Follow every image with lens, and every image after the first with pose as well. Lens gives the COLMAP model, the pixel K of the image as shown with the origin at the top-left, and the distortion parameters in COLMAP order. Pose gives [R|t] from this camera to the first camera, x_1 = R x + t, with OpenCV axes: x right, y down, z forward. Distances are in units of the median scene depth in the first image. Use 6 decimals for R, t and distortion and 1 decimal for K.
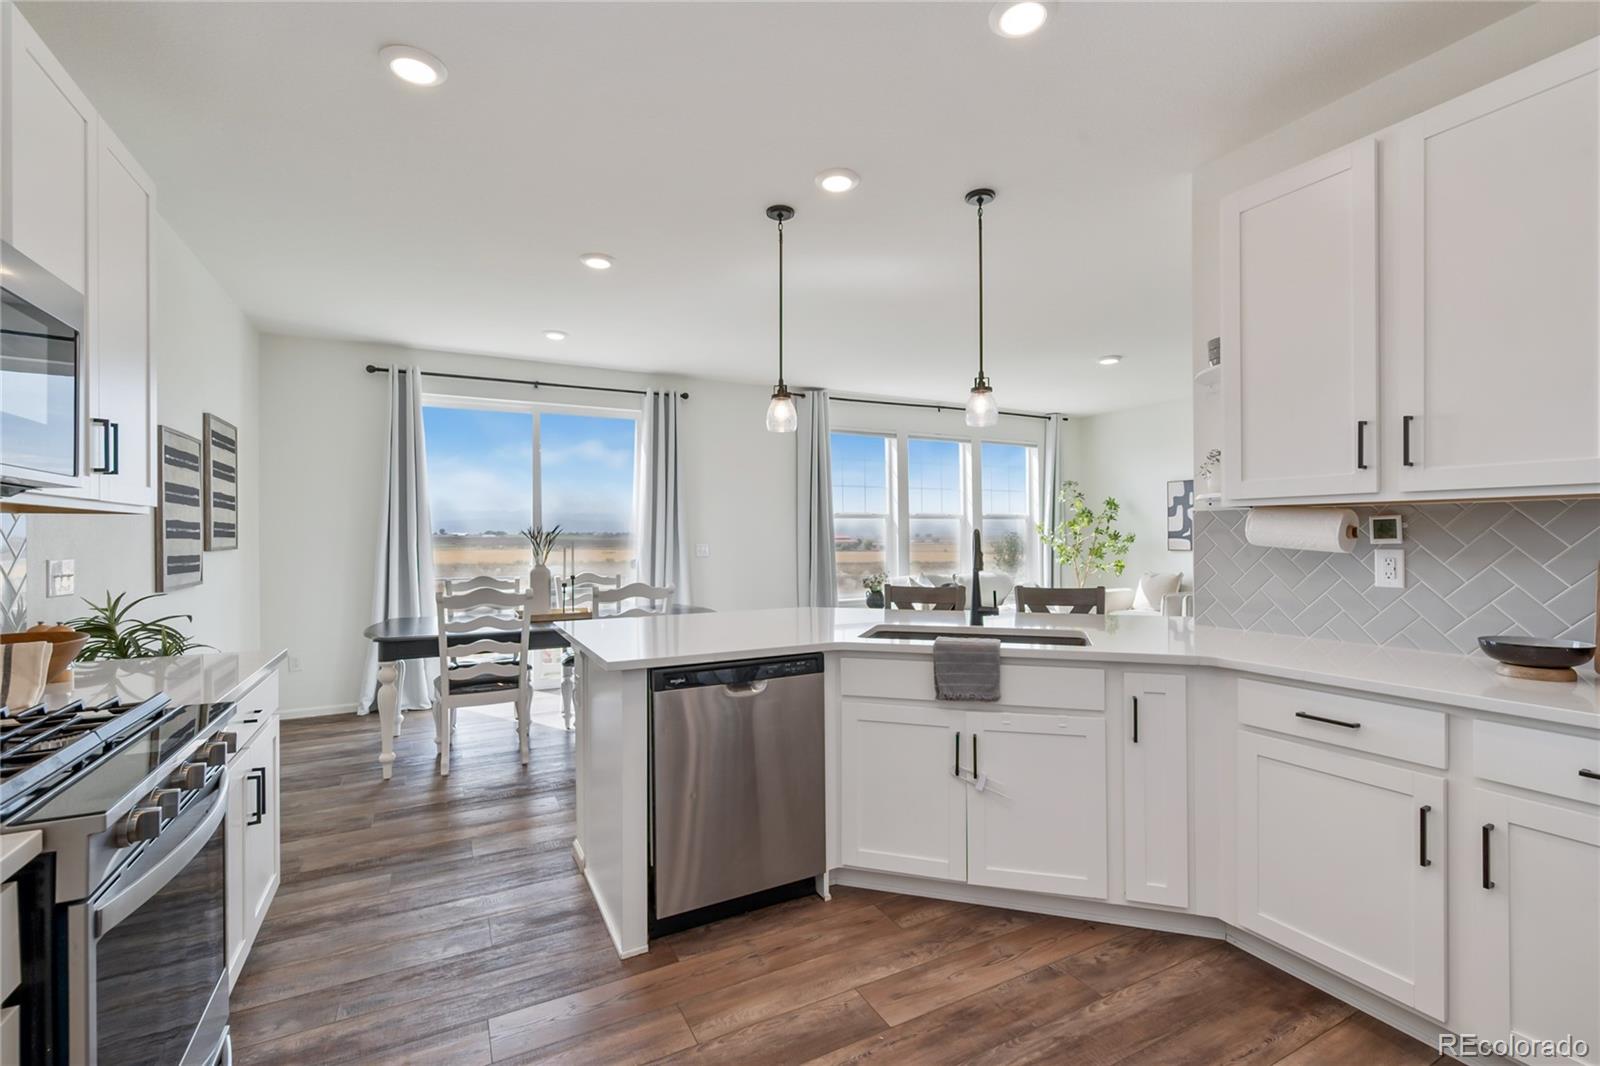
lens RADIAL K [[703.0, 0, 809.5], [0, 703.0, 530.6], [0, 0, 1]] dist [-0.001282, 0.000057]
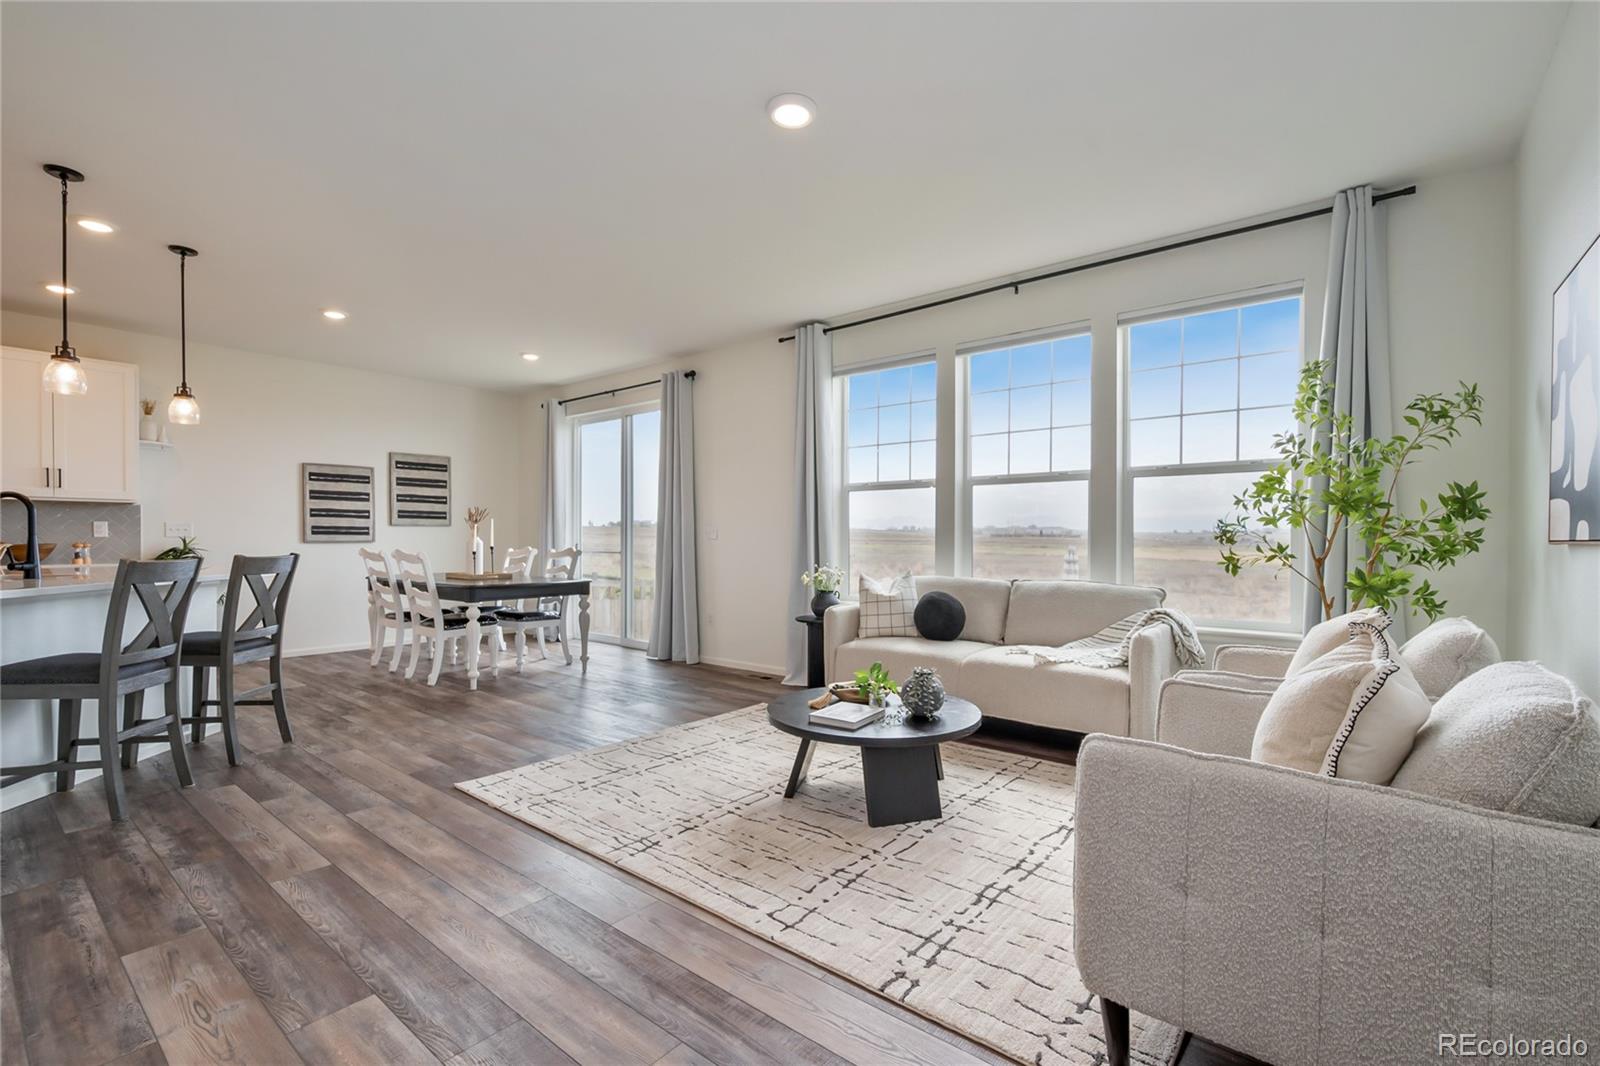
lens RADIAL K [[703.0, 0, 812.4], [0, 703.0, 546.2], [0, 0, 1]] dist [-0.001282, 0.000057]
pose [[0.401738, 0.018267, -0.915572, 0.806195], [0.001139, 0.999790, 0.020447, 0.028737], [0.915754, -0.009257, 0.401633, 0.776463]]
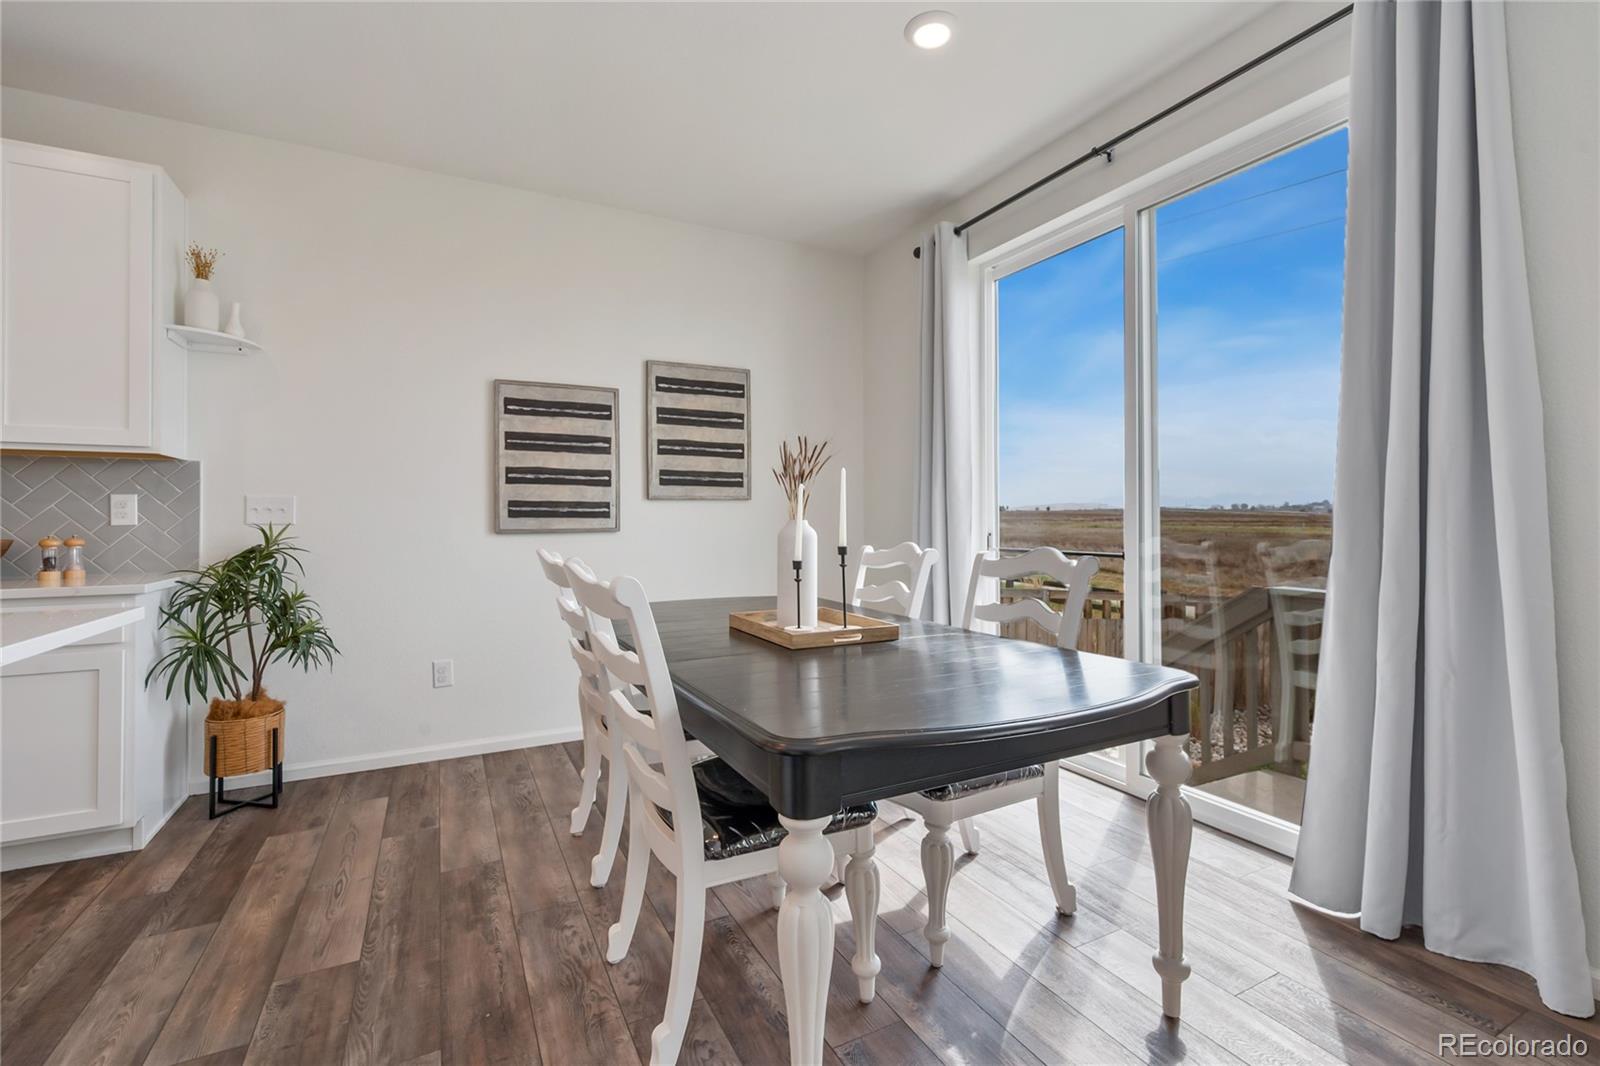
lens RADIAL K [[703.0, 0, 806.4], [0, 703.0, 516.0], [0, 0, 1]] dist [-0.001282, 0.000057]
pose [[-0.000661, 0.000539, -1.000000, 0.080779], [0.010607, 0.999944, 0.000532, 0.032935], [0.999944, -0.010607, -0.000667, 0.743323]]
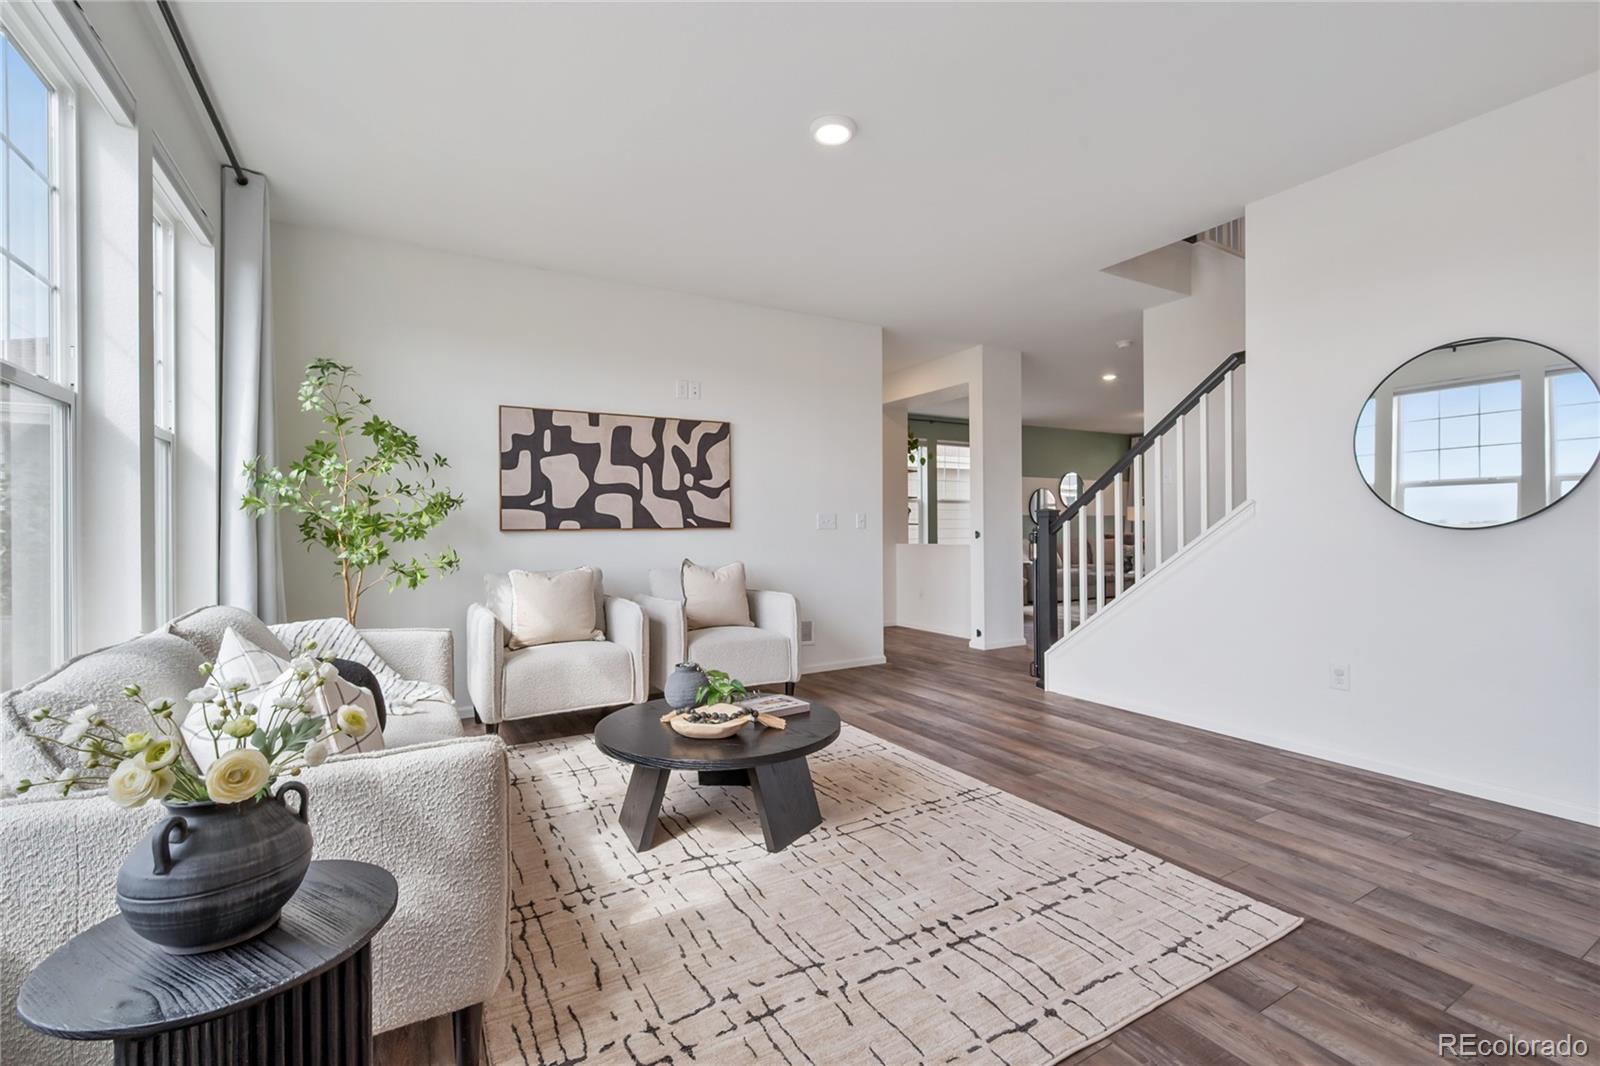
lens RADIAL K [[703.0, 0, 820.2], [0, 703.0, 521.0], [0, 0, 1]] dist [-0.001282, 0.000057]
pose [[-0.067081, 0.016569, 0.997610, -0.067442], [0.000586, 0.999863, -0.016567, 0.037204], [-0.997747, -0.000527, -0.067082, 0.980672]]
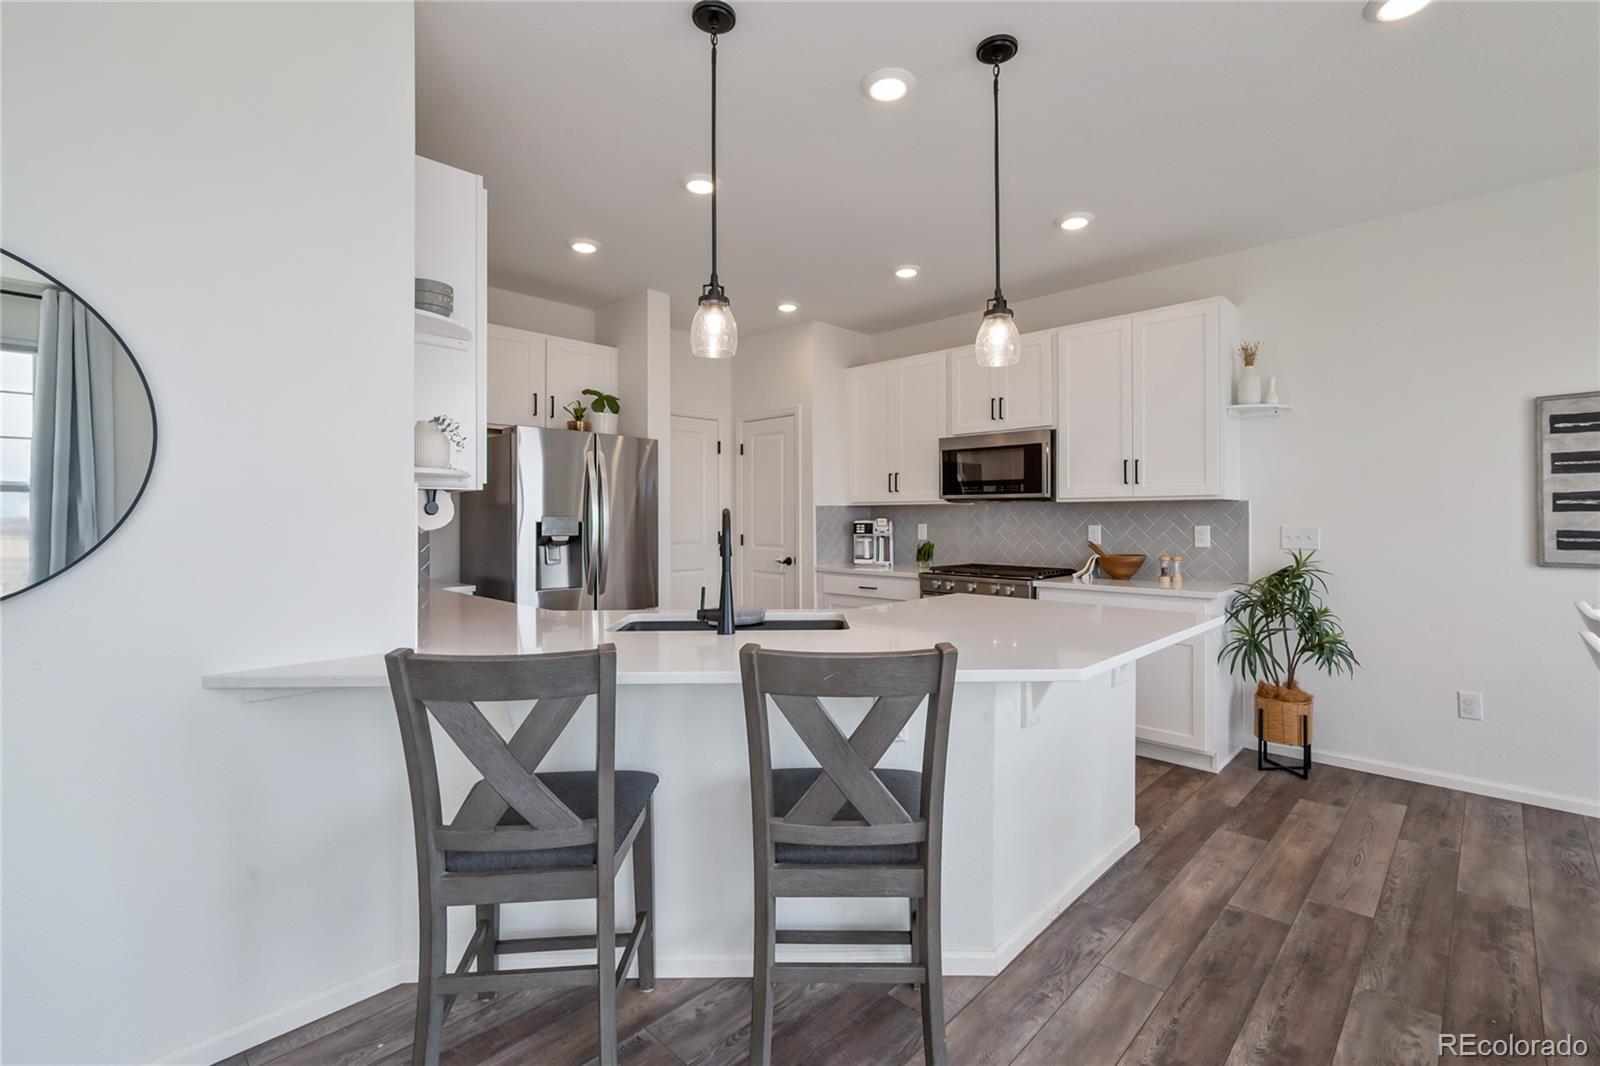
lens RADIAL K [[703.0, 0, 816.7], [0, 703.0, 513.1], [0, 0, 1]] dist [-0.001282, 0.000057]
pose [[-0.949398, 0.007899, -0.313977, 0.175360], [0.012023, 0.999865, -0.011199, 0.006011], [0.313846, -0.014407, -0.949365, 0.812998]]
